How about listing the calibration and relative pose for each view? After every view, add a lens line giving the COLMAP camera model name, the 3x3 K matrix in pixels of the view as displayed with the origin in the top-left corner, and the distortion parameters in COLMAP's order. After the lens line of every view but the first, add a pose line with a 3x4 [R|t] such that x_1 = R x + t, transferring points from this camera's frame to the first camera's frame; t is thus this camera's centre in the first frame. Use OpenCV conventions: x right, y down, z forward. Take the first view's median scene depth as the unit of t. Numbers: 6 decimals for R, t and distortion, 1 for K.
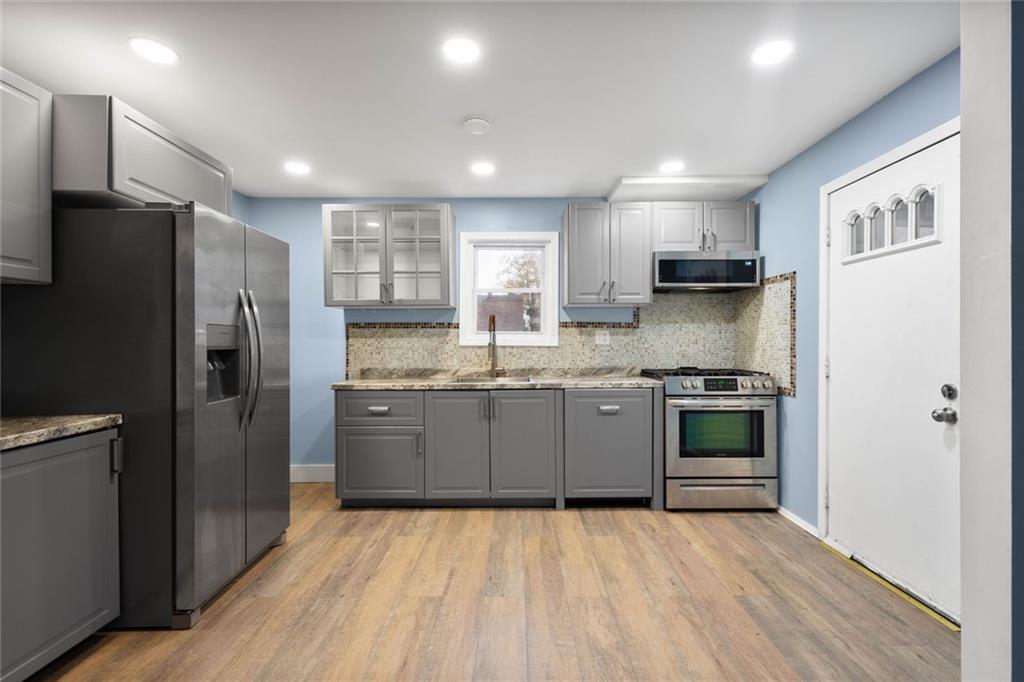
lens RADIAL K [[449.2, 0, 520.0], [0, 449.2, 342.4], [0, 0, 1]] dist [0.001237, -0.000643]
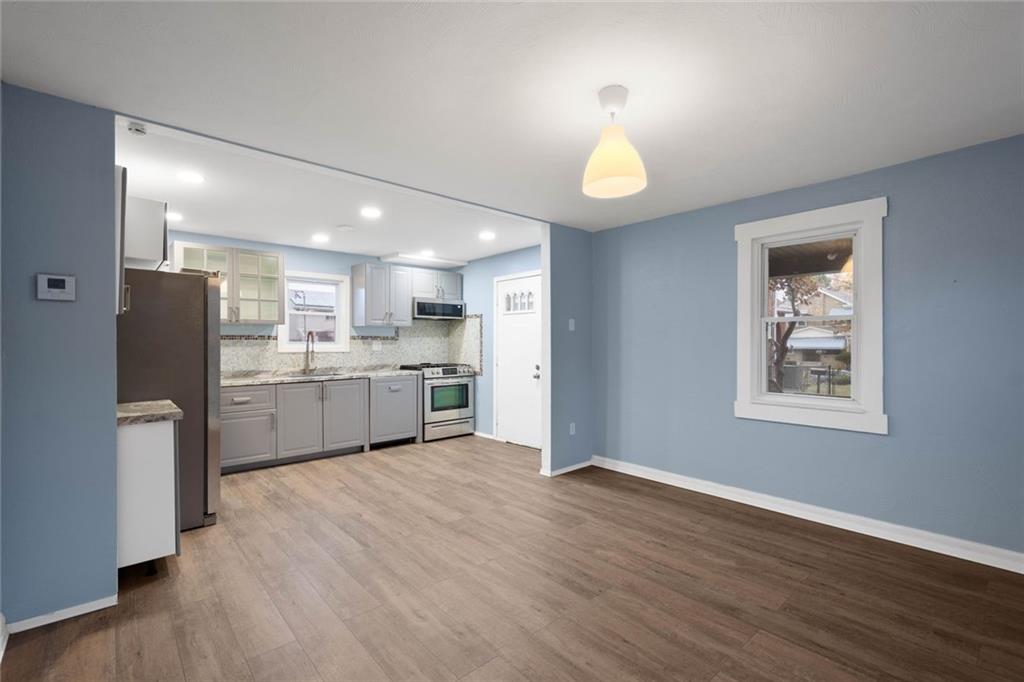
lens RADIAL K [[457.1, 0, 509.2], [0, 457.1, 337.6], [0, 0, 1]] dist [-0.000979, -0.000732]
pose [[0.755946, 0.007013, 0.654596, -0.617651], [0.001530, 0.999921, -0.012480, -0.023736], [-0.654632, 0.010435, 0.755875, -0.614406]]
